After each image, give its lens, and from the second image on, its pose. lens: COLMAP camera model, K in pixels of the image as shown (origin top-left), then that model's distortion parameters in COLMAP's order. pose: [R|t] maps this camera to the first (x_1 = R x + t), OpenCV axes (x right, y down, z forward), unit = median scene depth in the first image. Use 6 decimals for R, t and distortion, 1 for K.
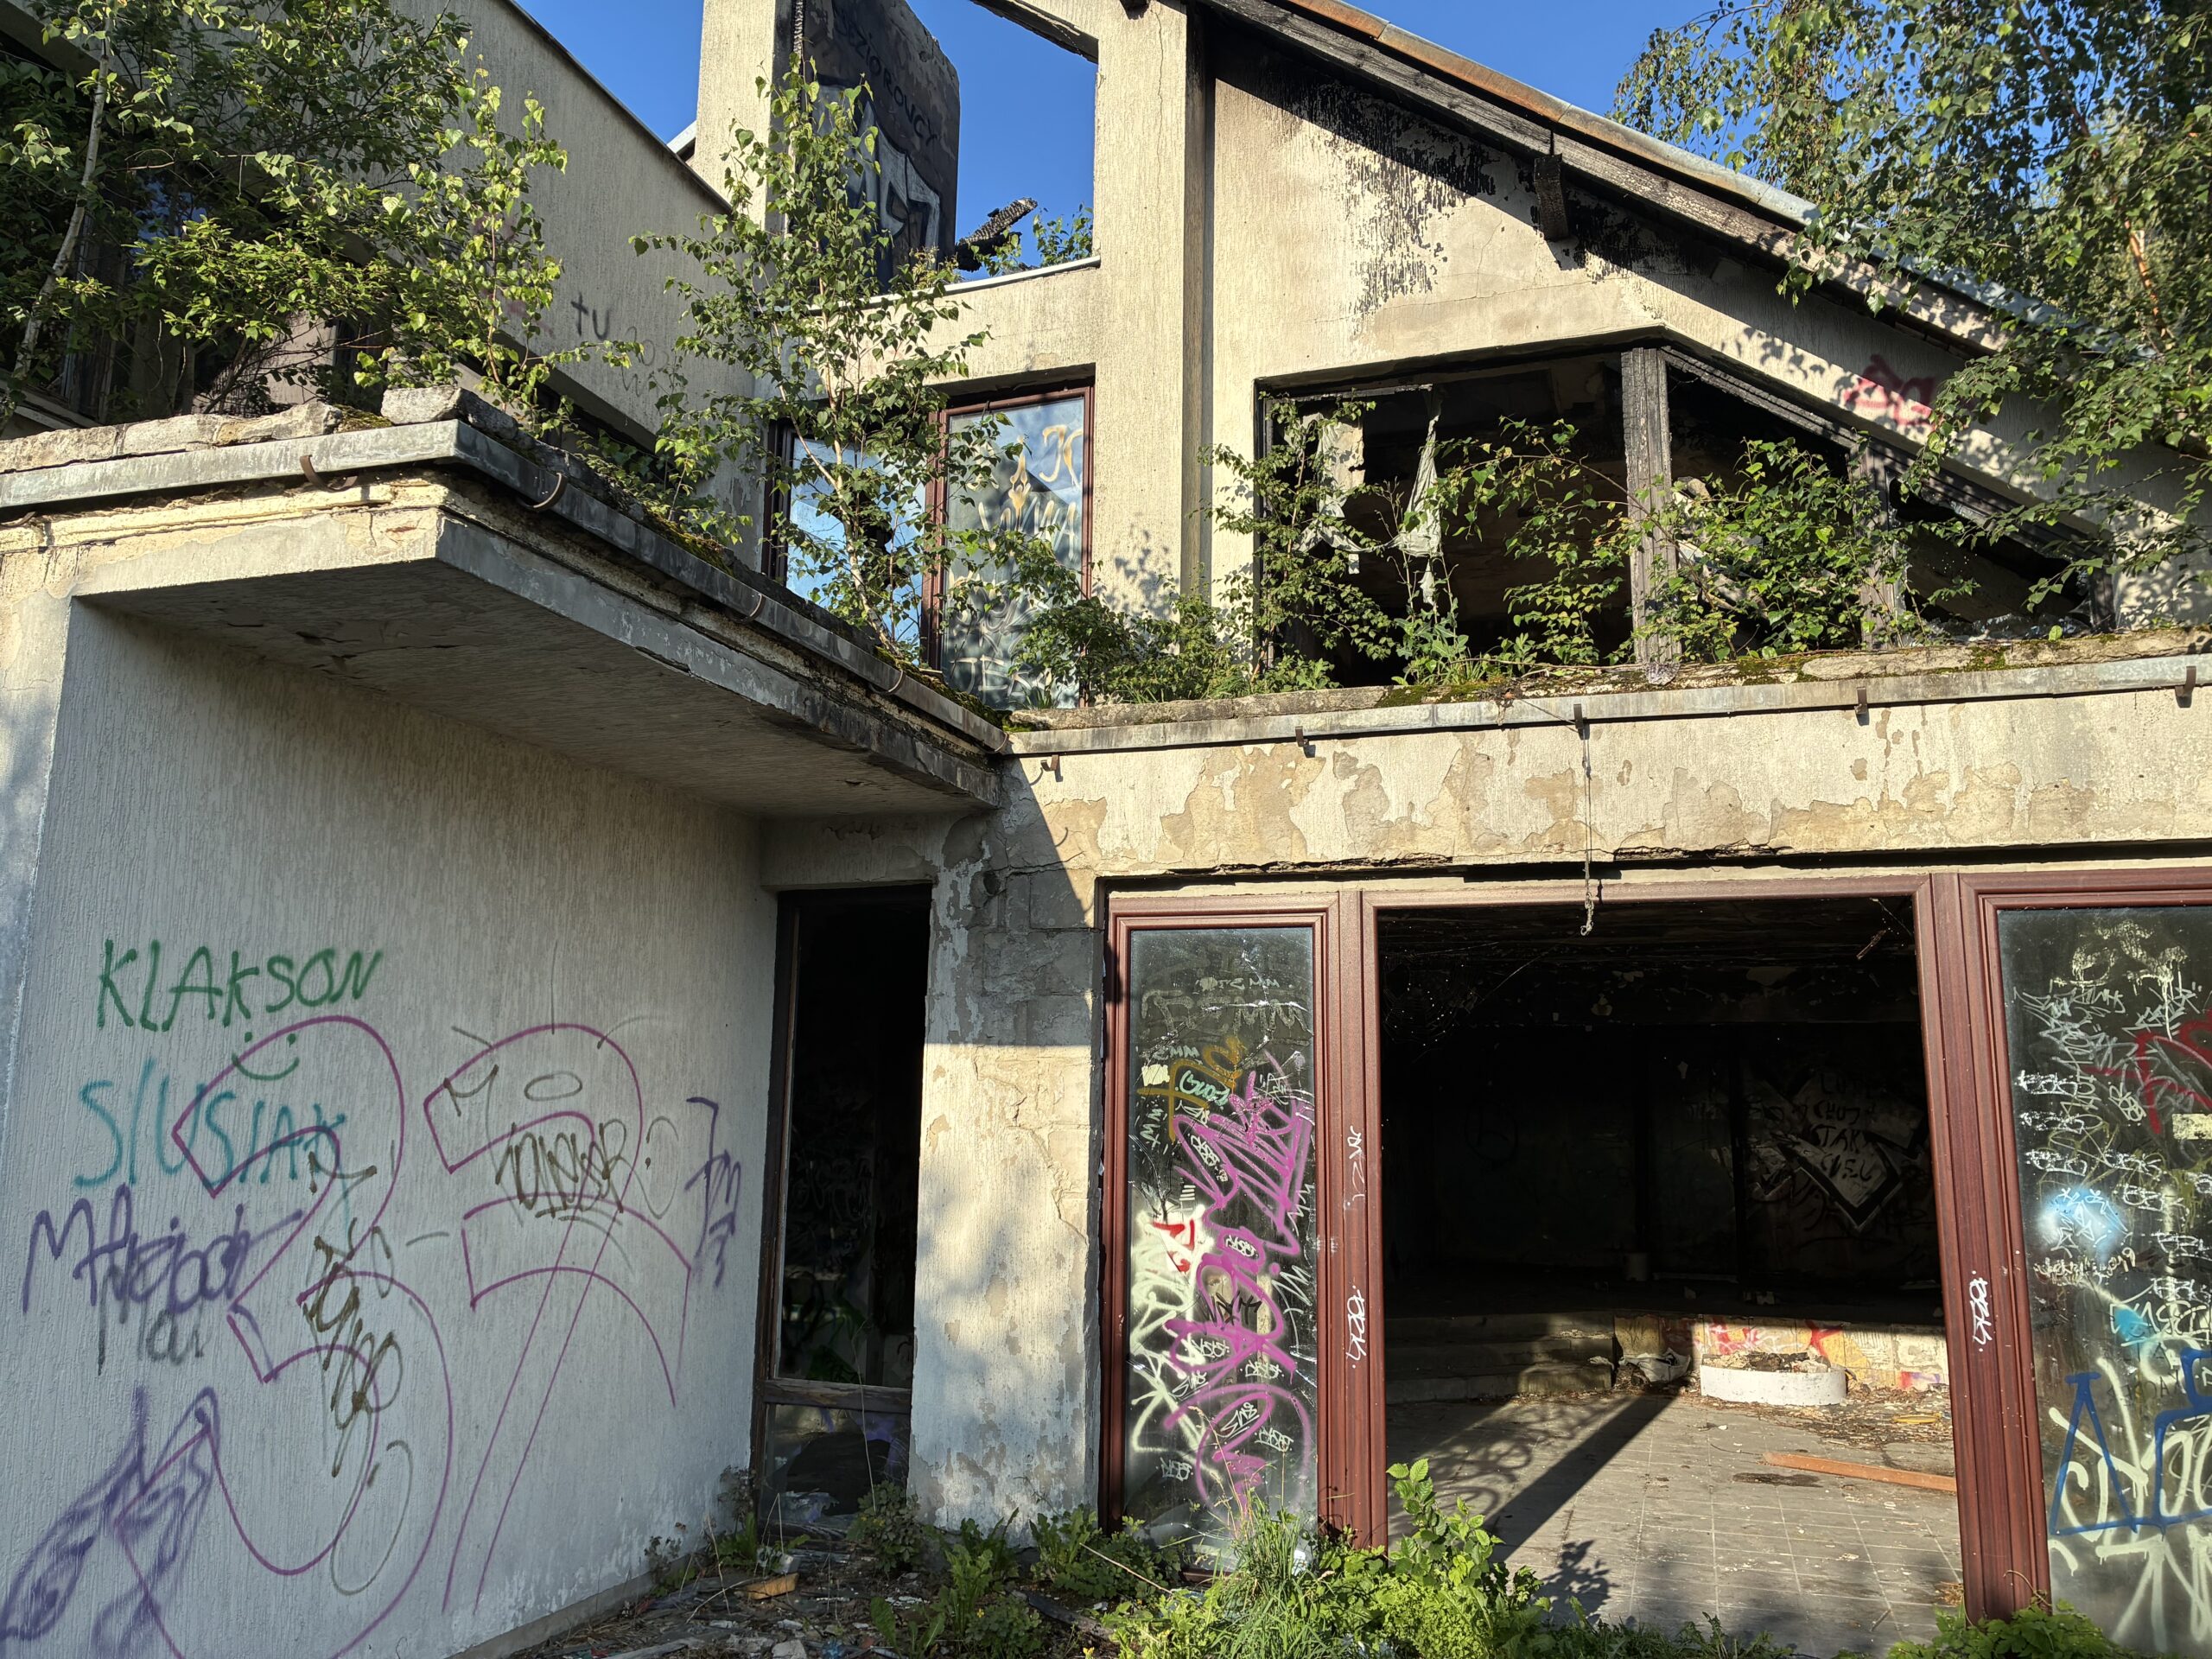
lens RADIAL K [[1698.0, 0, 1106.0], [0, 1698.0, 829.5], [0, 0, 1]] dist [-0.007513, -0.002677]
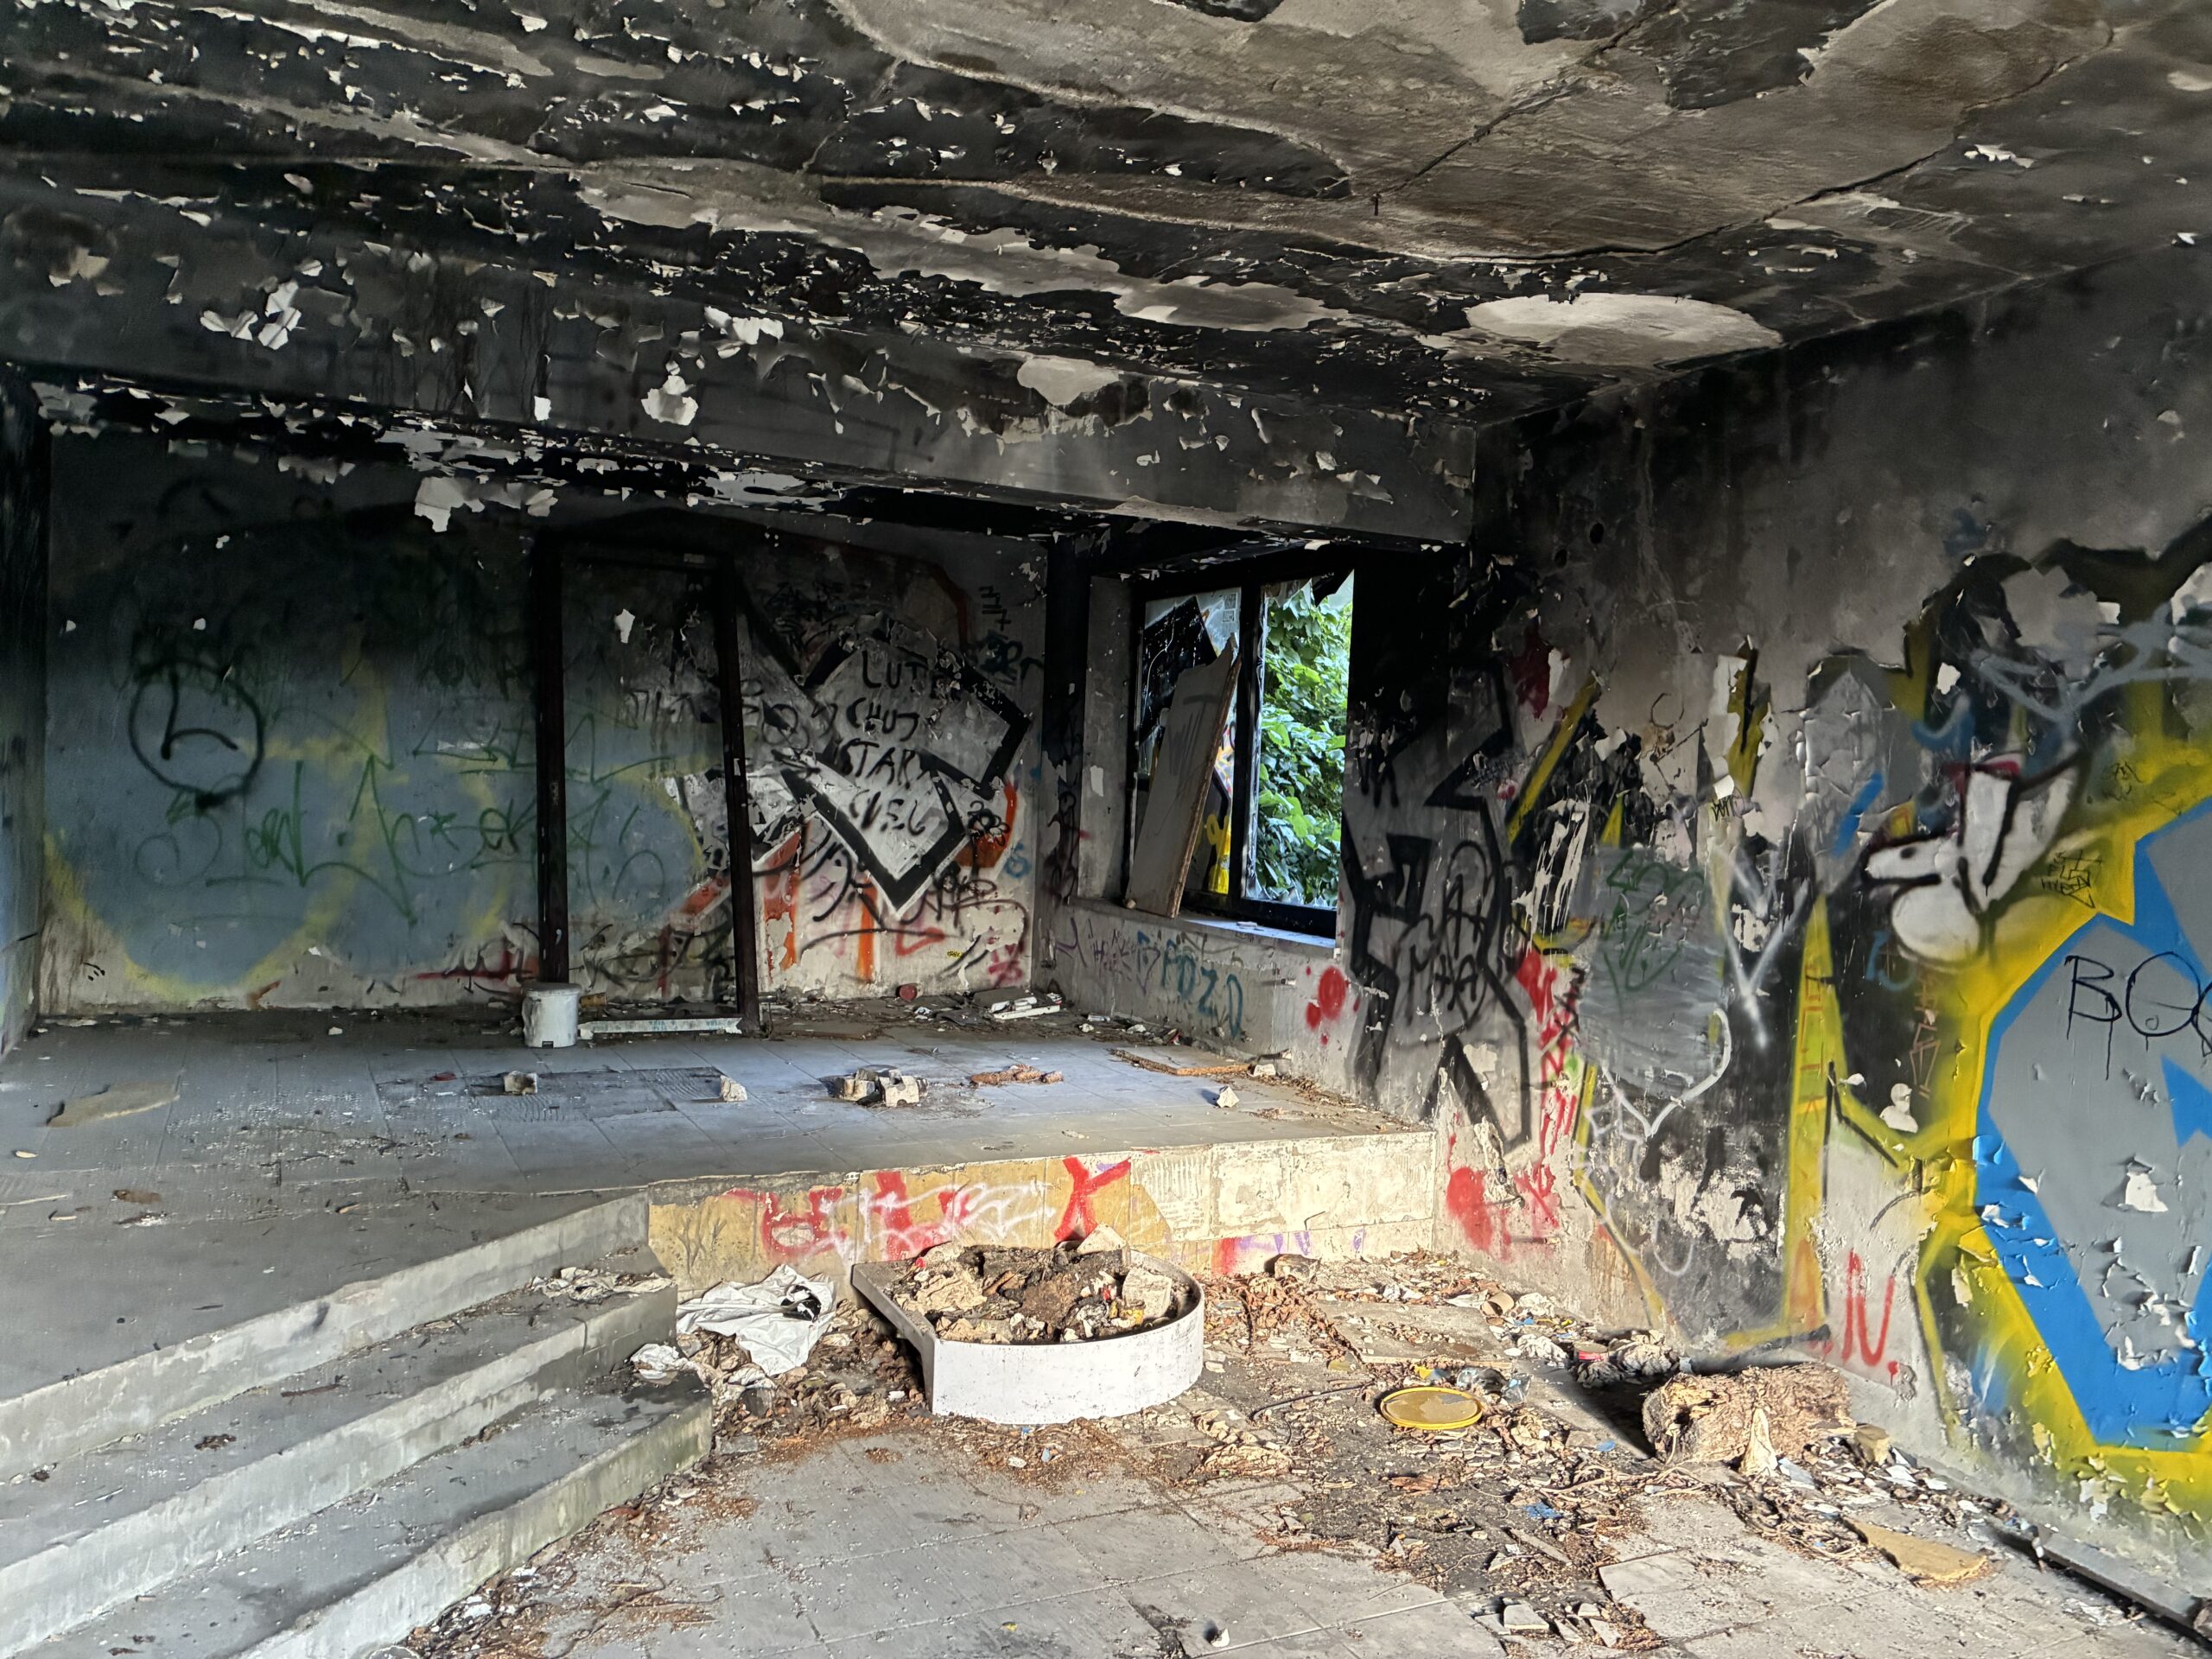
lens RADIAL K [[1632.4, 0, 1106.0], [0, 1632.4, 829.5], [0, 0, 1]] dist [0.003499, -0.000073]
pose [[0.691768, -0.006669, 0.722089, 0.084866], [-0.152507, 0.976053, 0.155118, 0.106525], [-0.705832, -0.217430, 0.674185, 0.568262]]
